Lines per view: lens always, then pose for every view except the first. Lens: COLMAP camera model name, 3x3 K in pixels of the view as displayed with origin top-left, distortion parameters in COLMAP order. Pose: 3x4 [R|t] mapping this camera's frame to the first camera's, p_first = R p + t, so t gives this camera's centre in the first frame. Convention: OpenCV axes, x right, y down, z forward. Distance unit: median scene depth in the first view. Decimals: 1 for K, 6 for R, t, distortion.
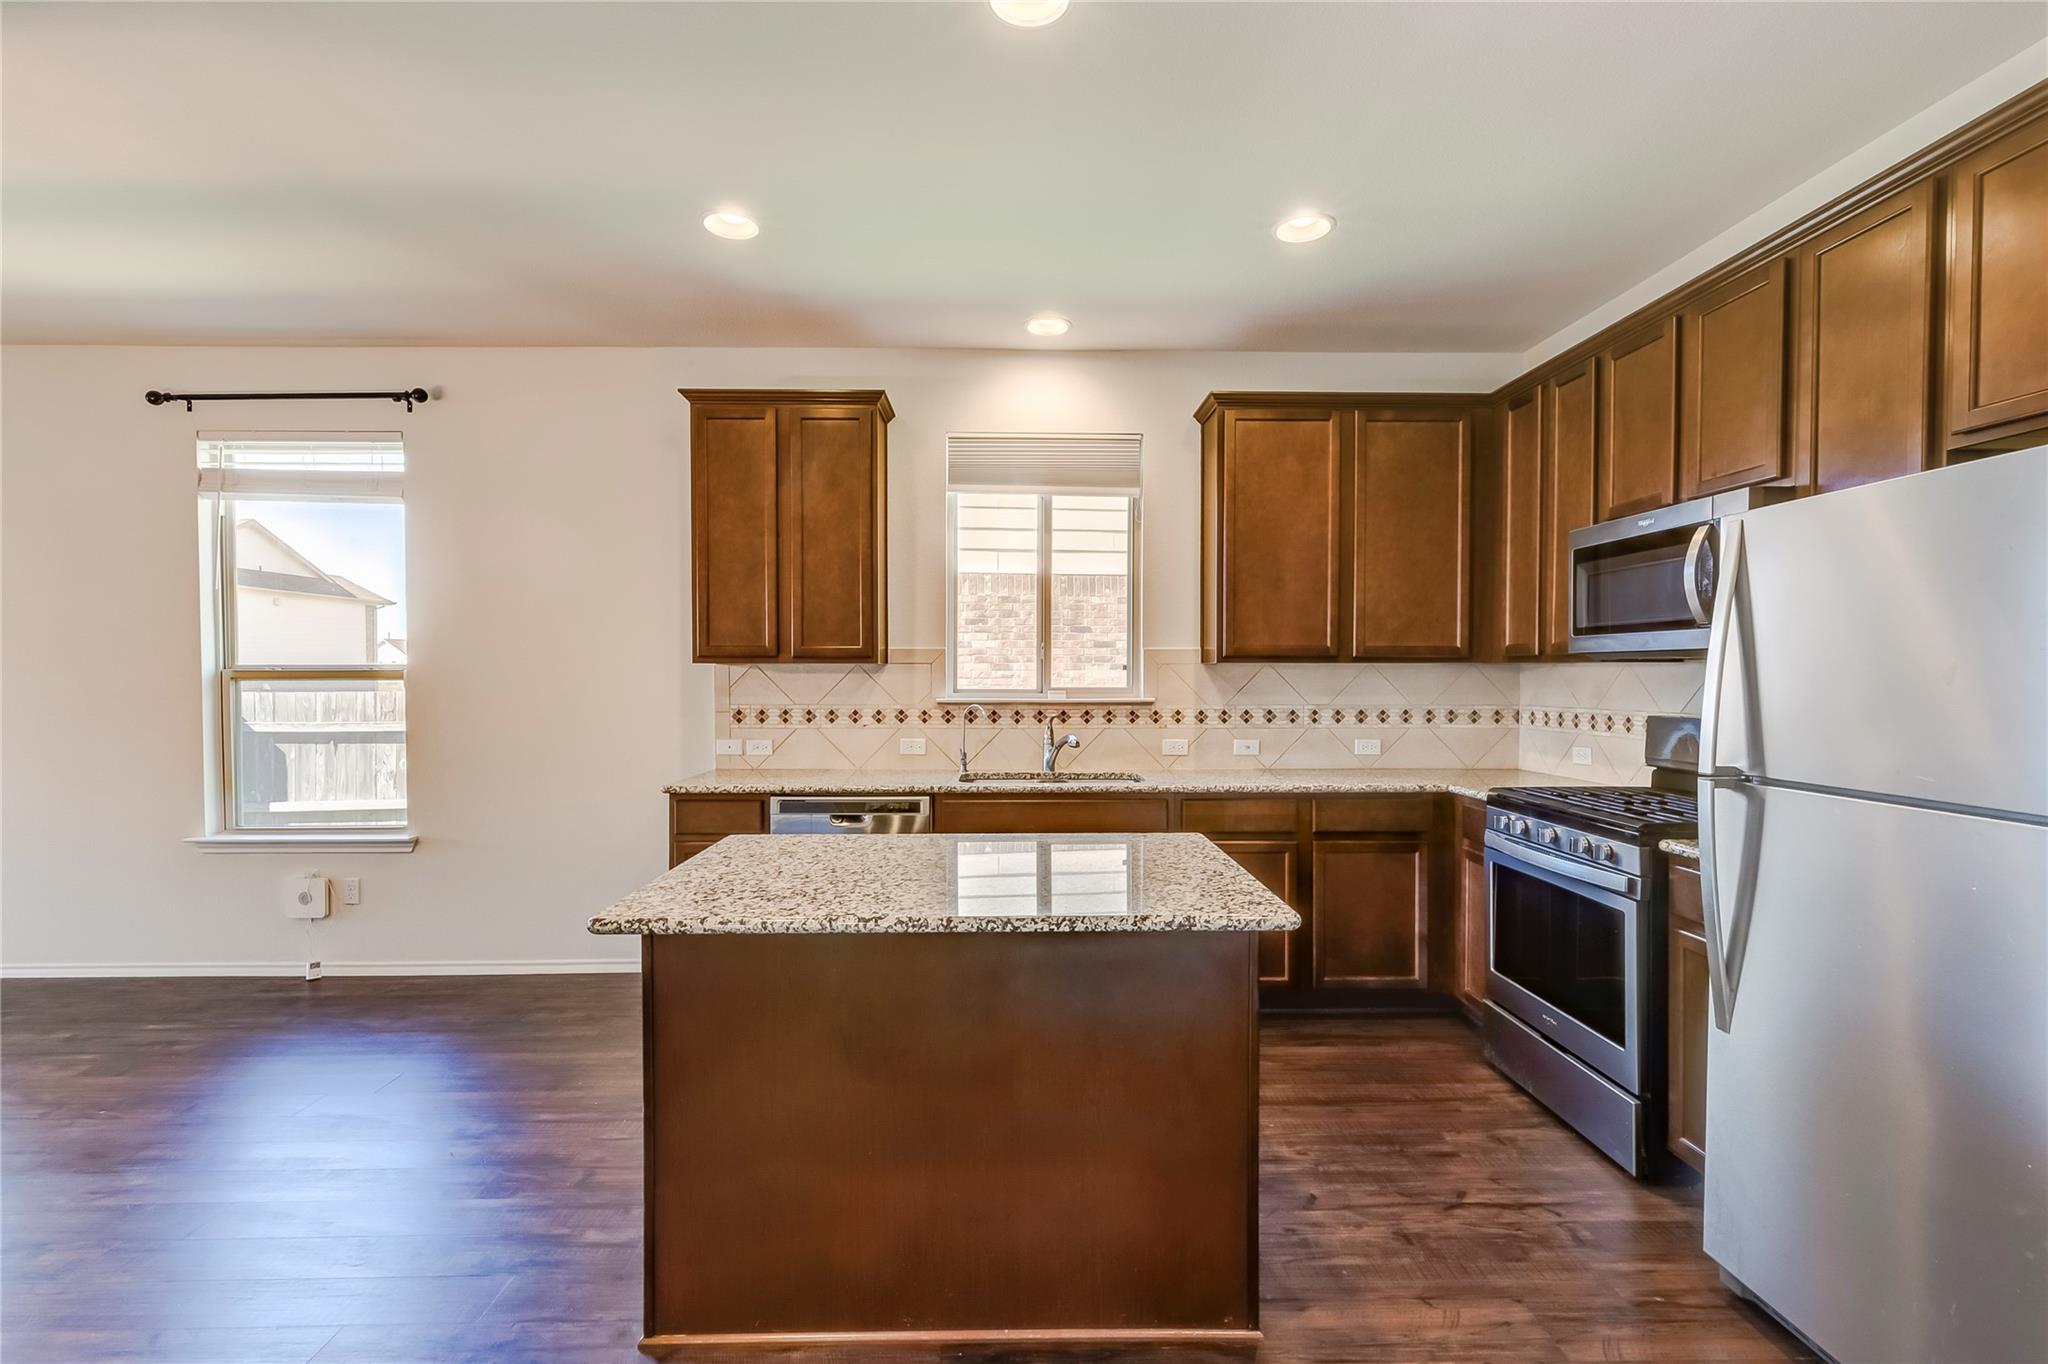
lens RADIAL K [[924.2, 0, 1023.5], [0, 924.2, 684.8], [0, 0, 1]] dist [0.002076, -0.000056]
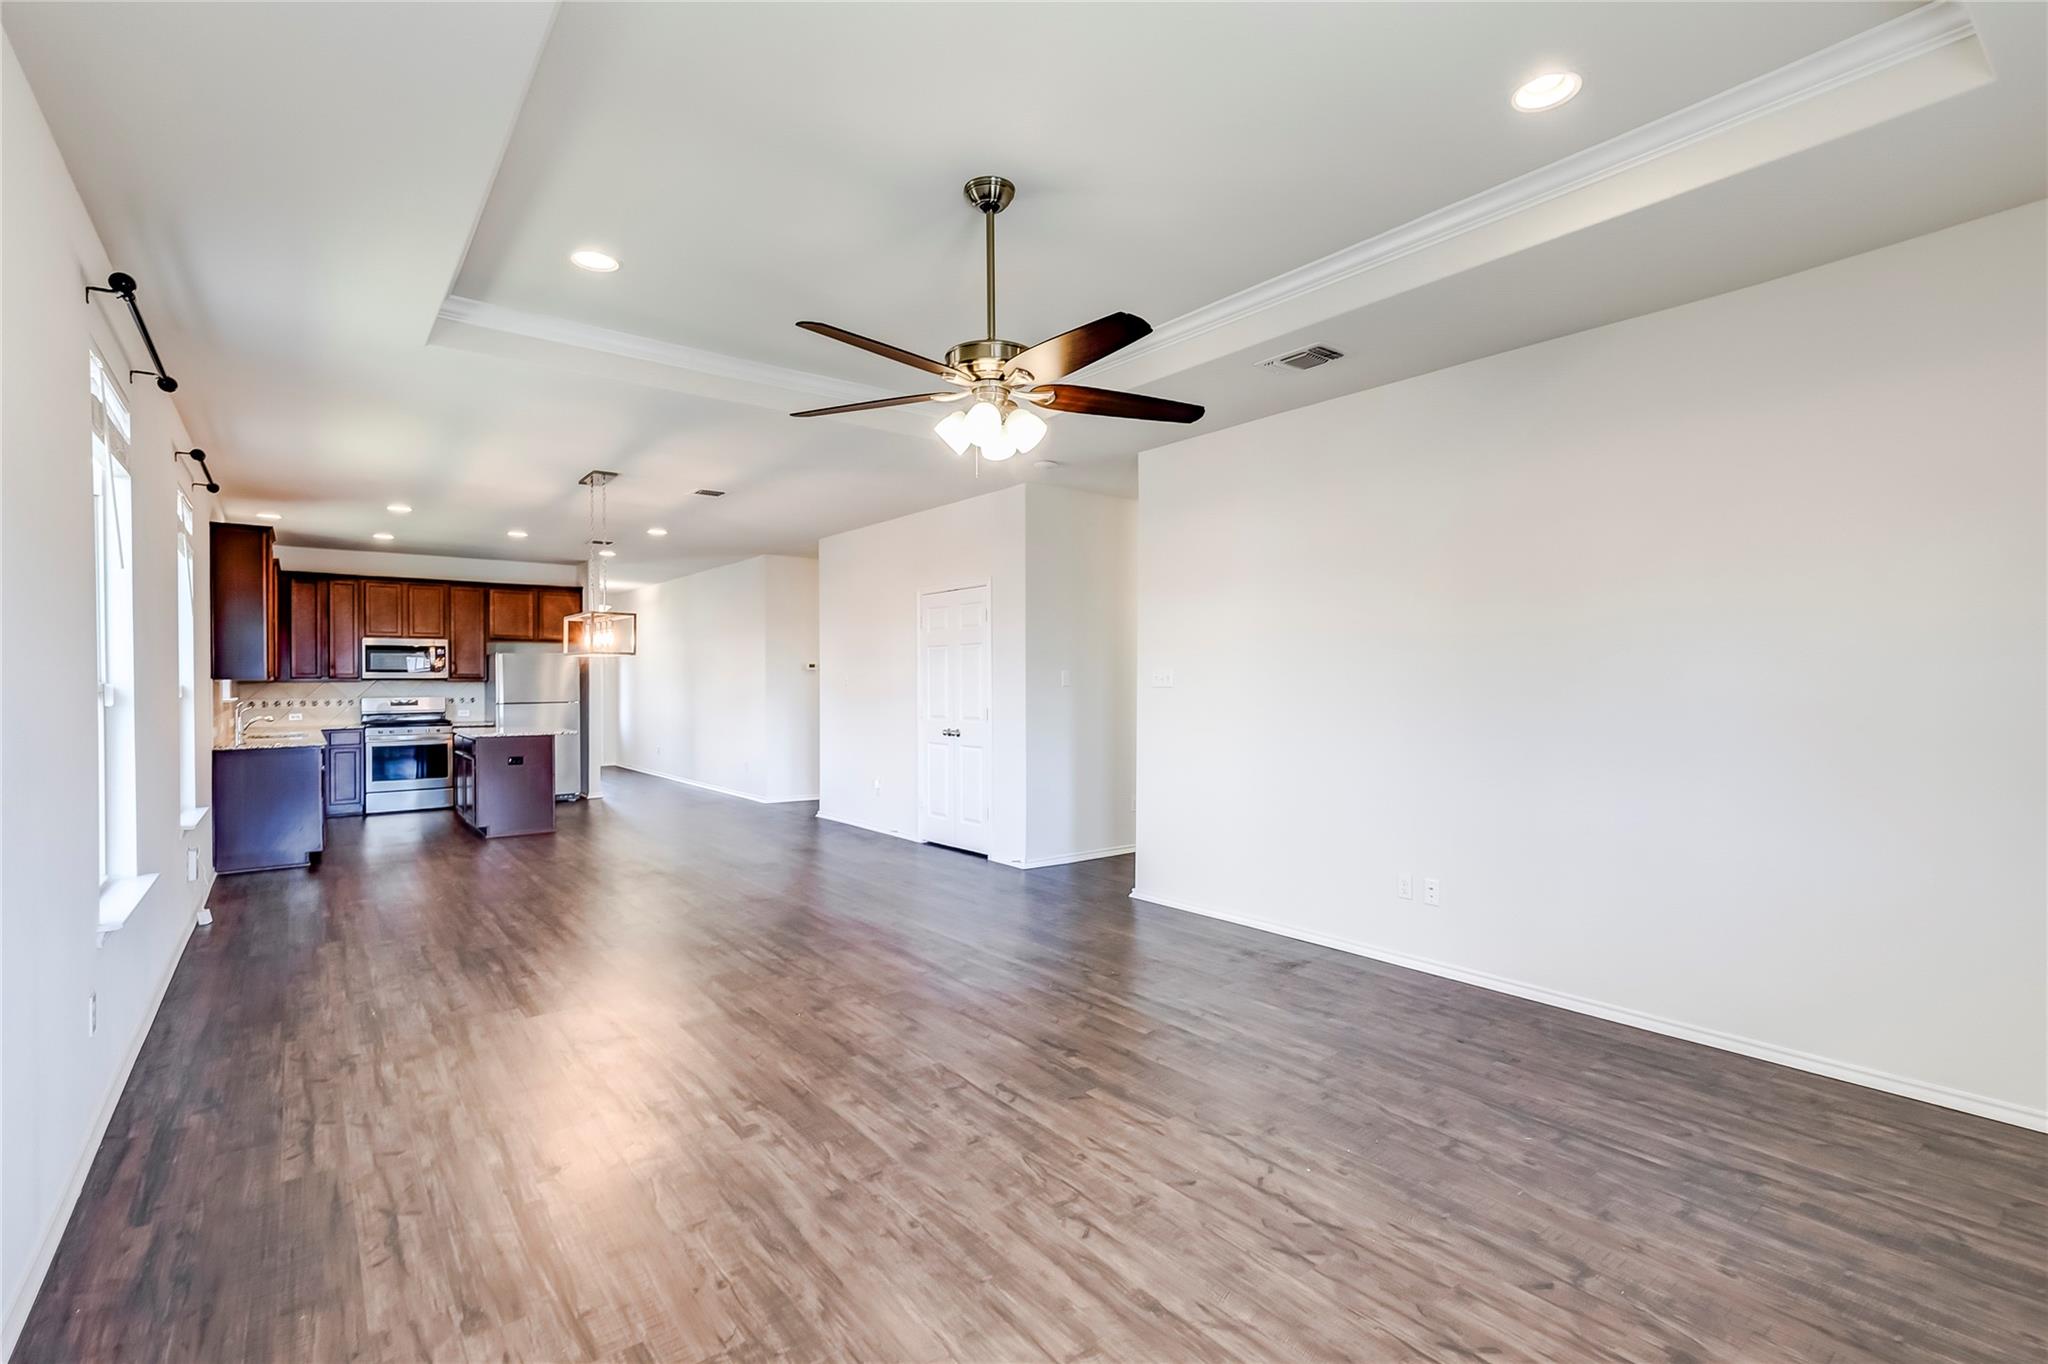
lens RADIAL K [[942.7, 0, 1031.8], [0, 942.7, 686.6], [0, 0, 1]] dist [-0.000009, -0.000109]
pose [[-0.600687, -0.001447, 0.799483, -2.468546], [0.016943, 0.999751, 0.014539, -0.010181], [-0.799304, 0.022280, -0.600513, 0.848459]]
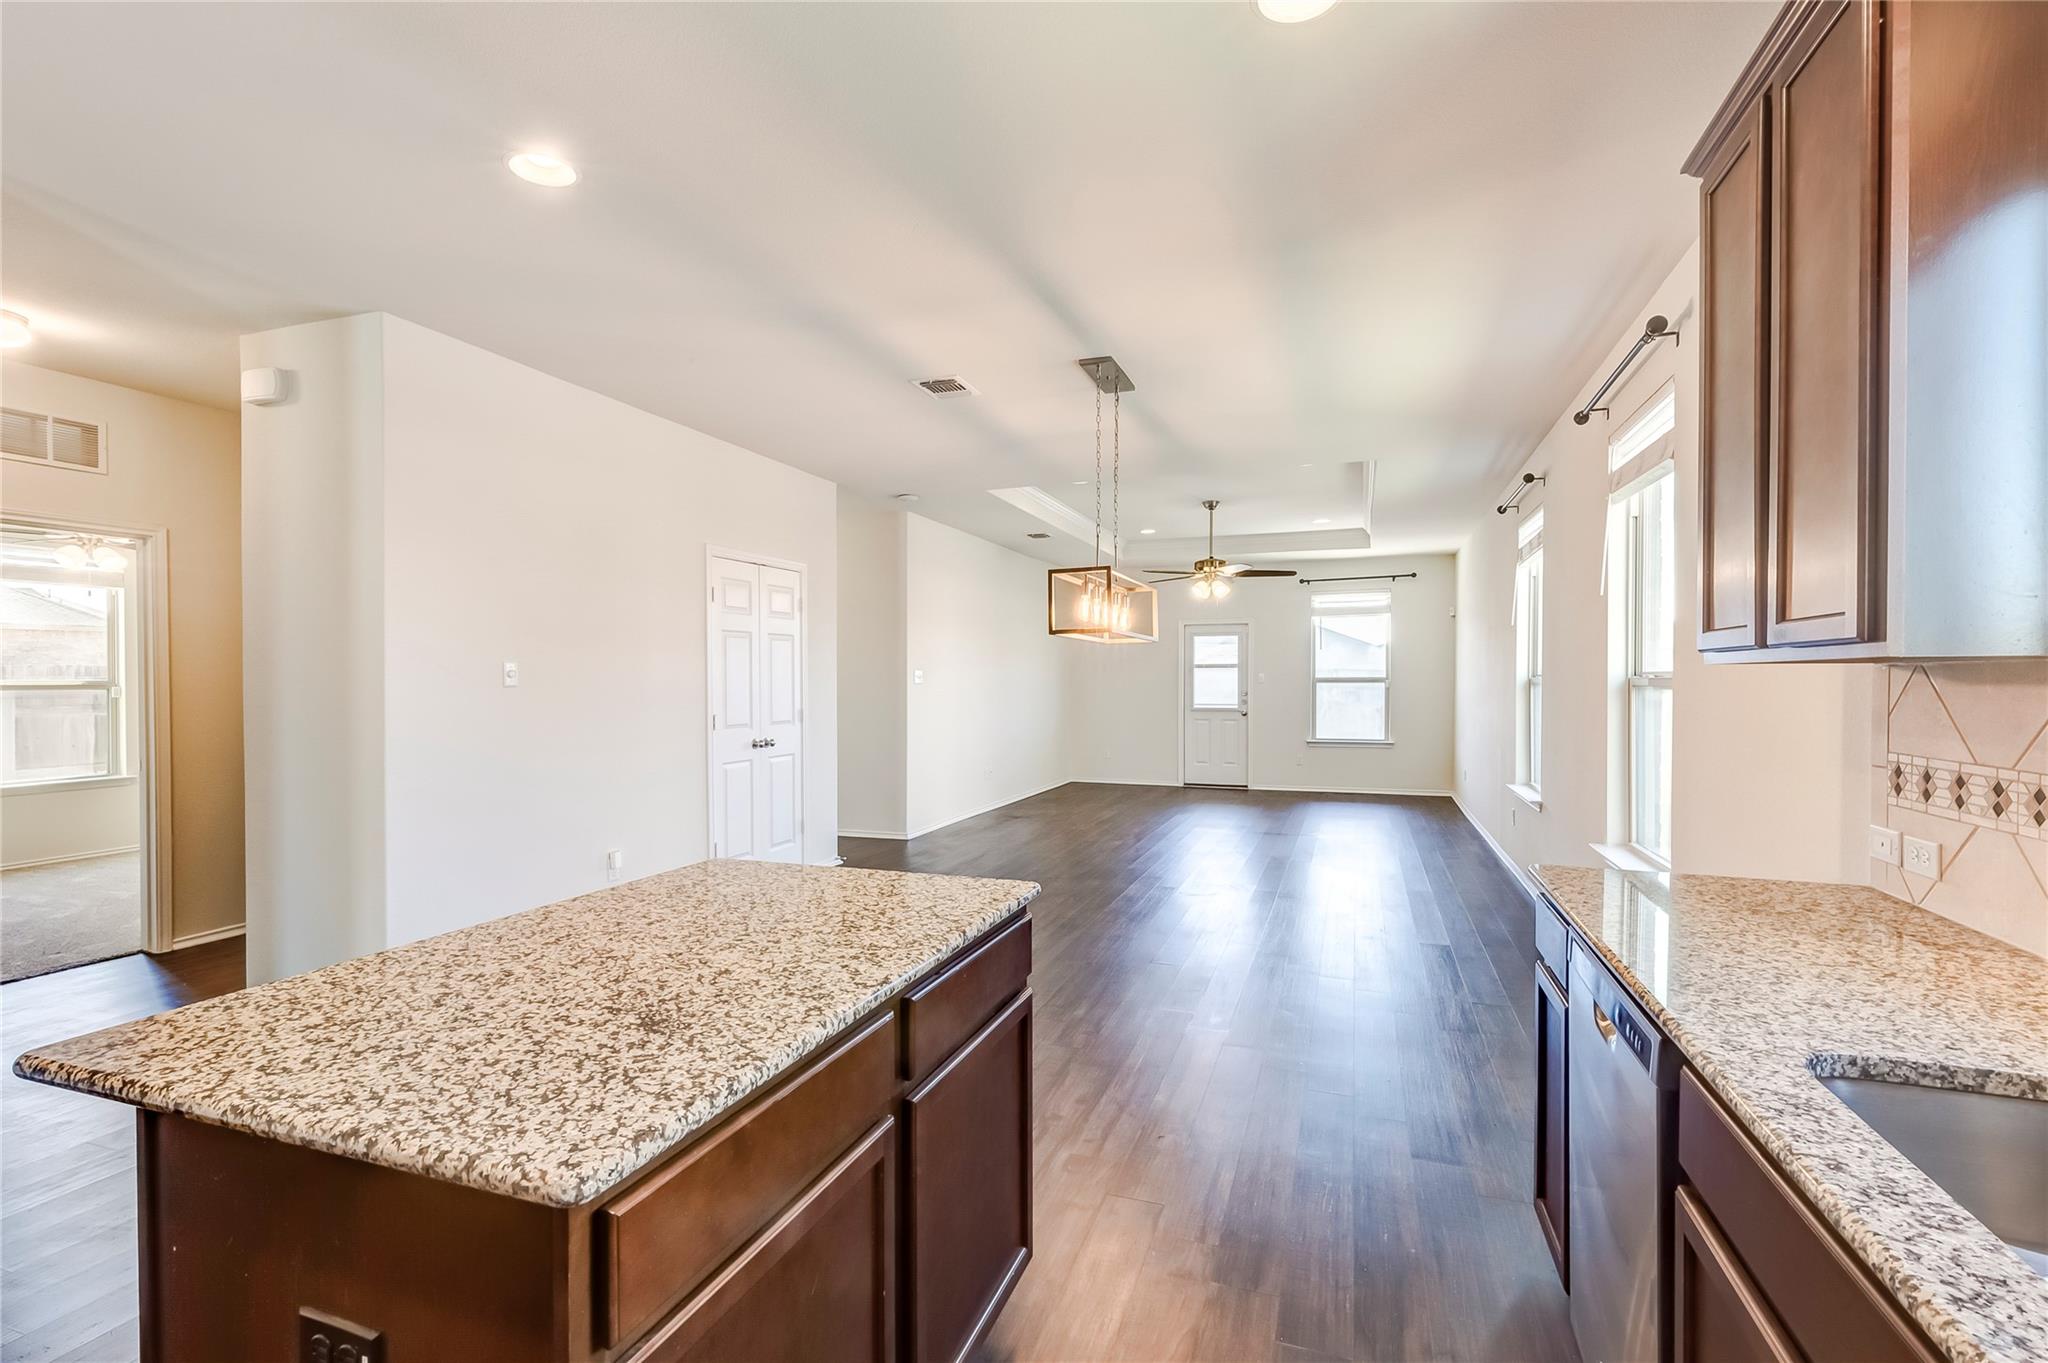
lens RADIAL K [[931.5, 0, 1024.2], [0, 931.5, 687.2], [0, 0, 1]] dist [0.003406, -0.000392]
pose [[-0.354198, 0.008897, -0.935128, 0.265420], [-0.014600, 0.999780, 0.015042, -0.011378], [0.935056, 0.018981, -0.353990, 0.762720]]
